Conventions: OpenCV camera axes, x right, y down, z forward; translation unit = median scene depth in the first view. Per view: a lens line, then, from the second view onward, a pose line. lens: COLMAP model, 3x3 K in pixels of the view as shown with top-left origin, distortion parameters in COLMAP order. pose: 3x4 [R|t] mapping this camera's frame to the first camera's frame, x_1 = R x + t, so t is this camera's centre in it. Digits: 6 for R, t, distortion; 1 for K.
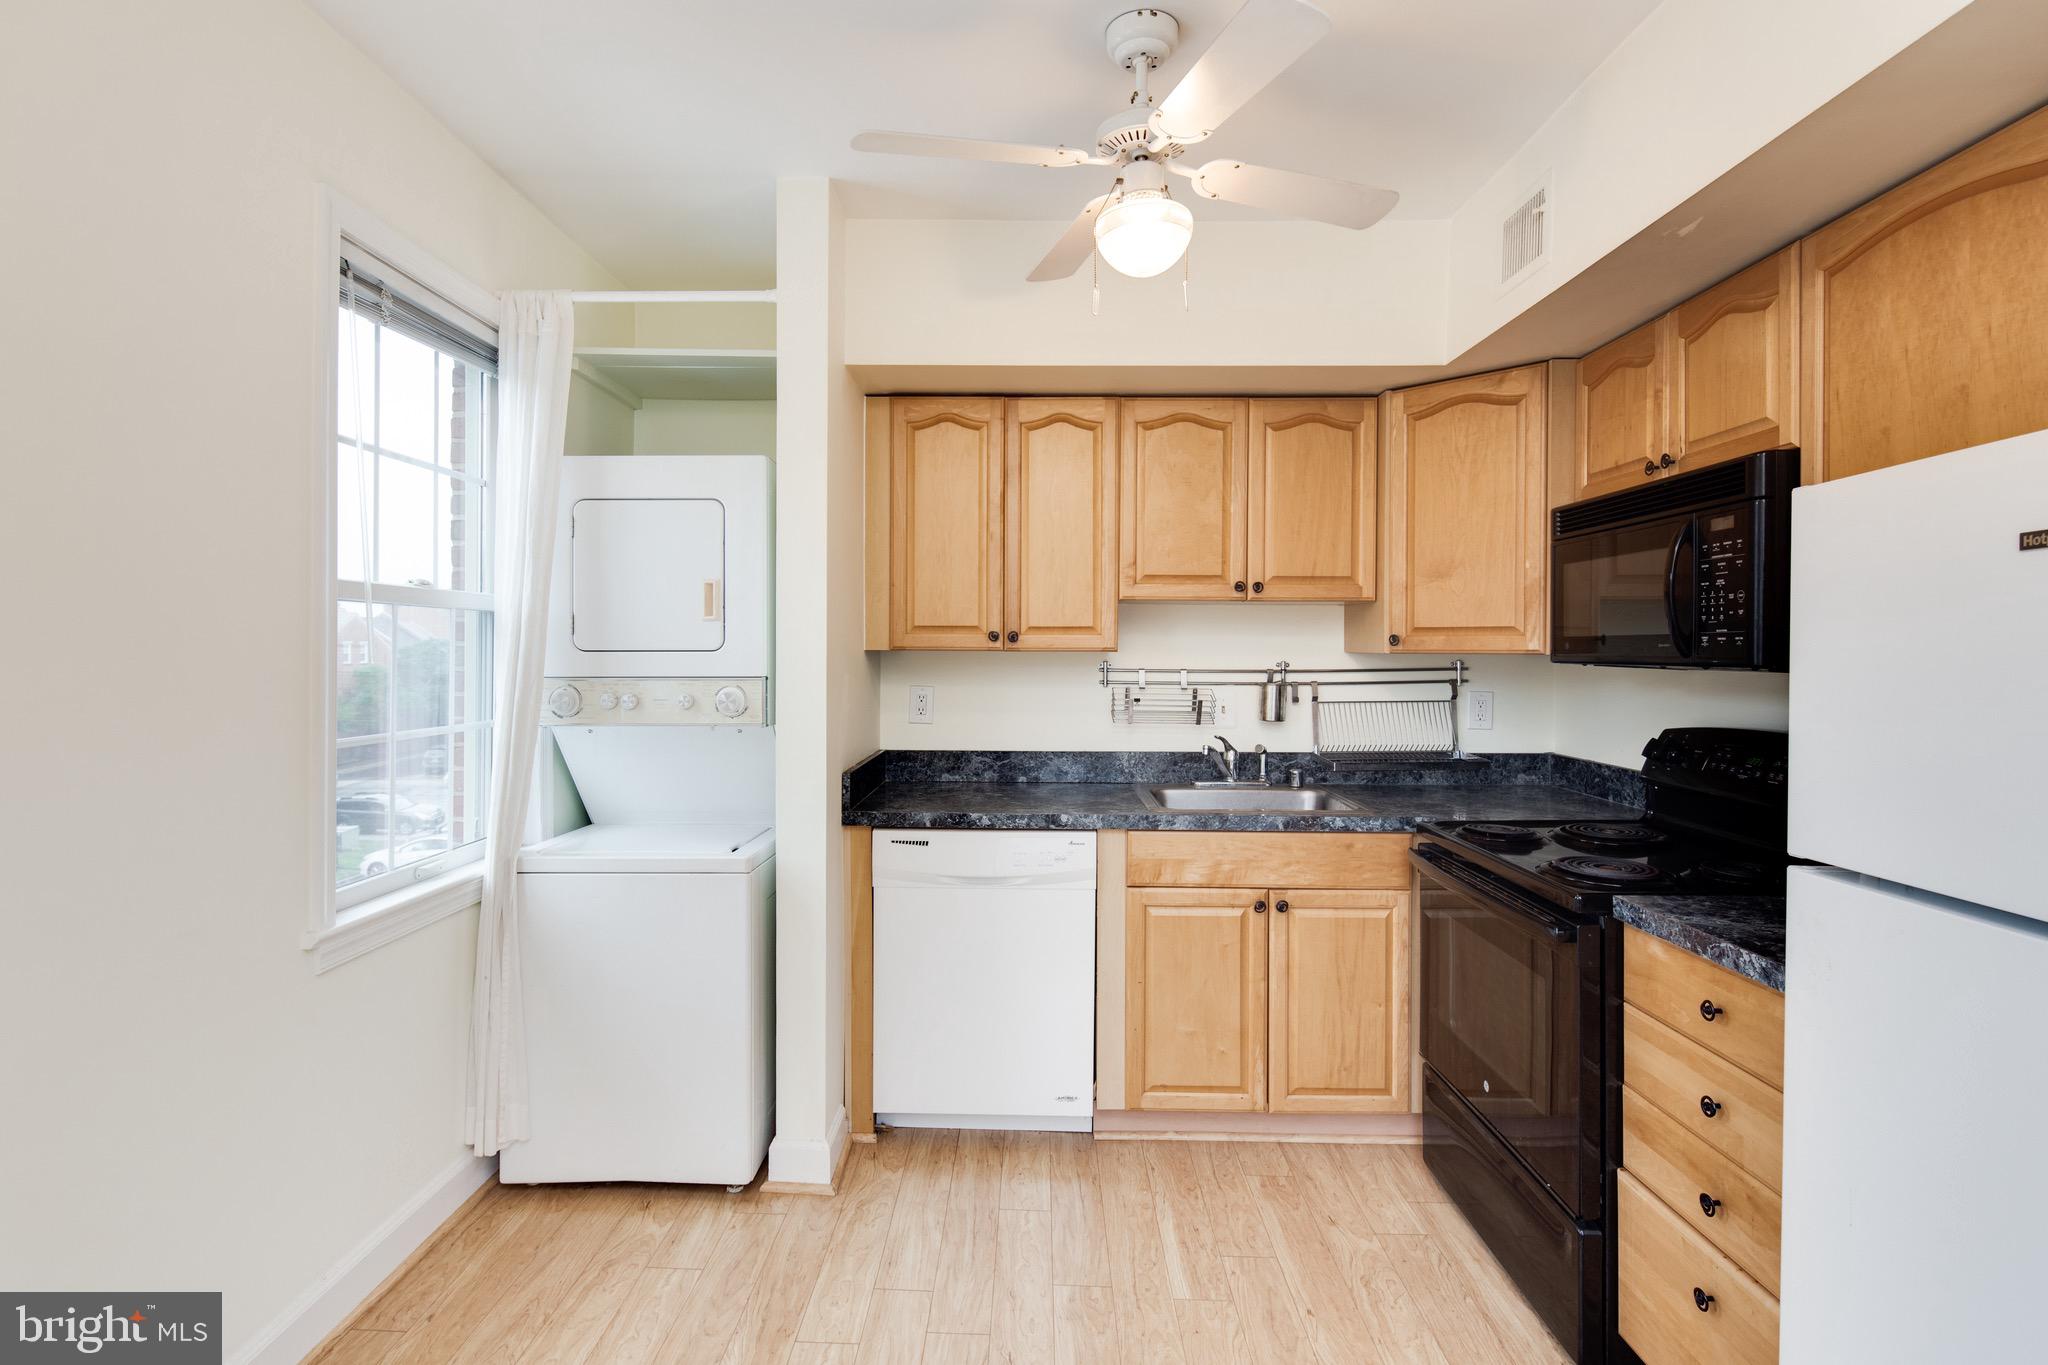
lens RADIAL K [[1002.0, 0, 1020.5], [0, 1002.0, 659.3], [0, 0, 1]] dist [0.000832, -0.002237]
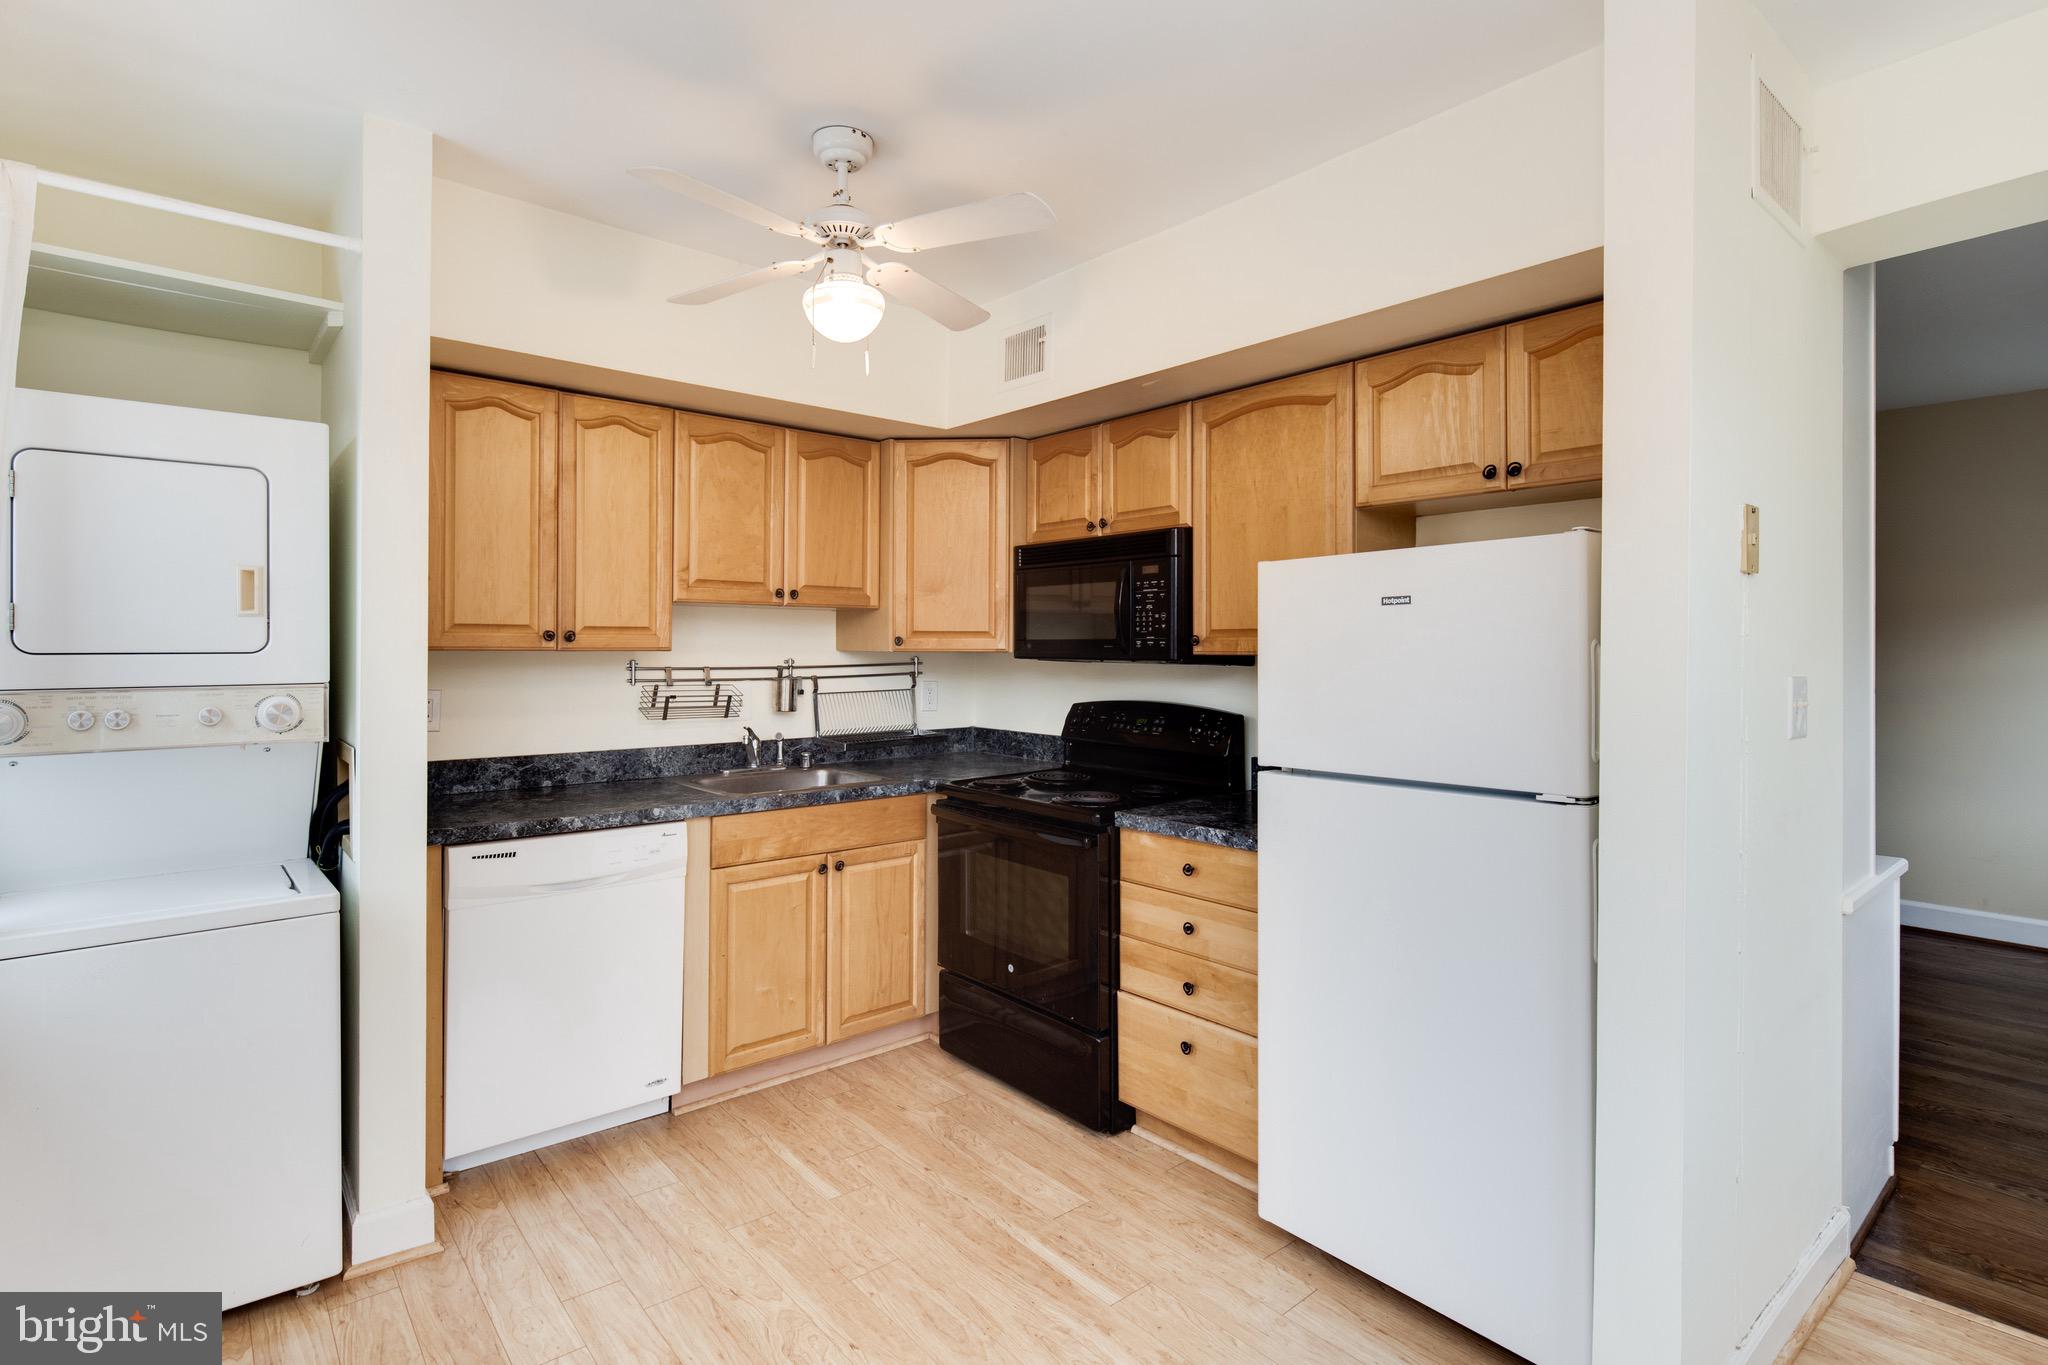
lens RADIAL K [[998.5, 0, 1025.2], [0, 998.5, 648.1], [0, 0, 1]] dist [0.001718, -0.000817]
pose [[0.747894, -0.002093, 0.663815, -0.358246], [0.005762, 0.999978, -0.003339, -0.005844], [-0.663794, 0.006322, 0.747889, -0.030512]]
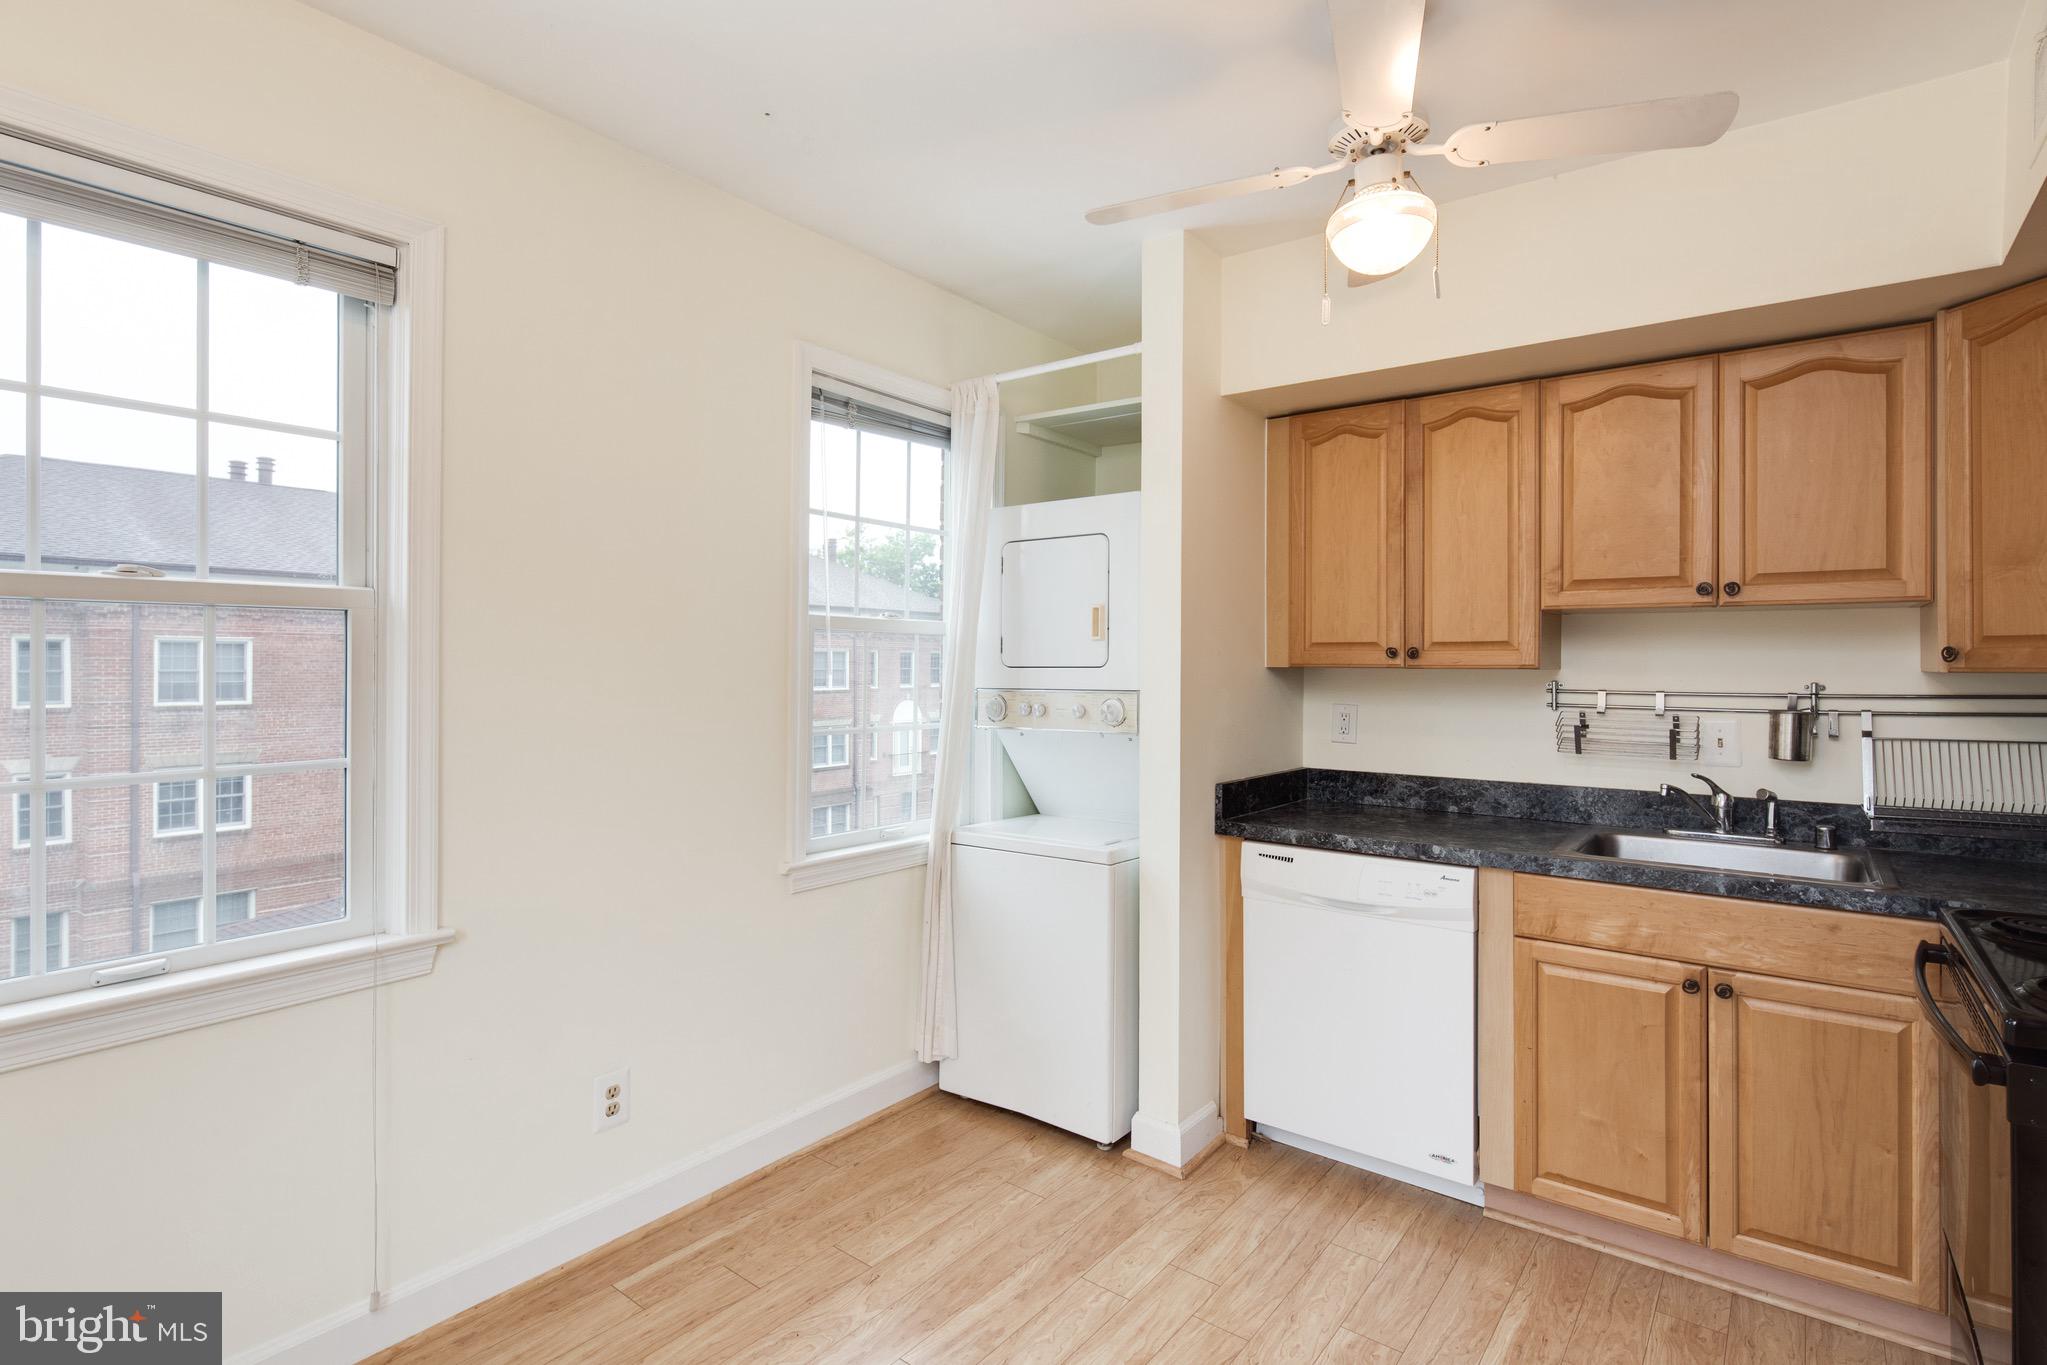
lens RADIAL K [[1027.0, 0, 1020.7], [0, 1027.0, 662.5], [0, 0, 1]] dist [0.005045, -0.007227]
pose [[0.803351, -0.001286, -0.595505, 0.299197], [-0.008478, 0.999872, -0.013596, 0.002558], [0.595446, 0.015971, 0.803237, 0.011803]]
